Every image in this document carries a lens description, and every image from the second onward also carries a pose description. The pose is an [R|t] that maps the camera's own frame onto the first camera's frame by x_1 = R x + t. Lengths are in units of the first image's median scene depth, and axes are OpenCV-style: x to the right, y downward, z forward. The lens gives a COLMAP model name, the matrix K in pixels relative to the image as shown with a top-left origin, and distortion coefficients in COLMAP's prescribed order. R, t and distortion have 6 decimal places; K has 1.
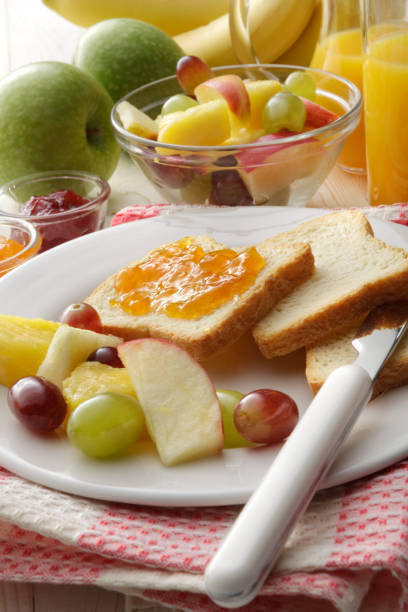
lens RADIAL K [[1232.6, 0, 204.0], [0, 1232.6, 306.0], [0, 0, 1]] dist [-0.023651, -0.003502]
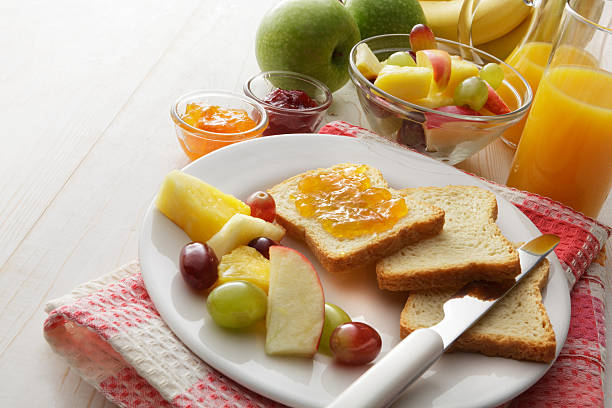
lens RADIAL K [[742.5, 0, 306.0], [0, 742.5, 204.0], [0, 0, 1]] dist [-0.023290, -0.017563]
pose [[0.931176, 0.351066, -0.098305, 0.023397], [-0.337507, 0.932073, 0.131636, -0.110924], [0.137840, -0.089398, 0.986412, 0.209444]]
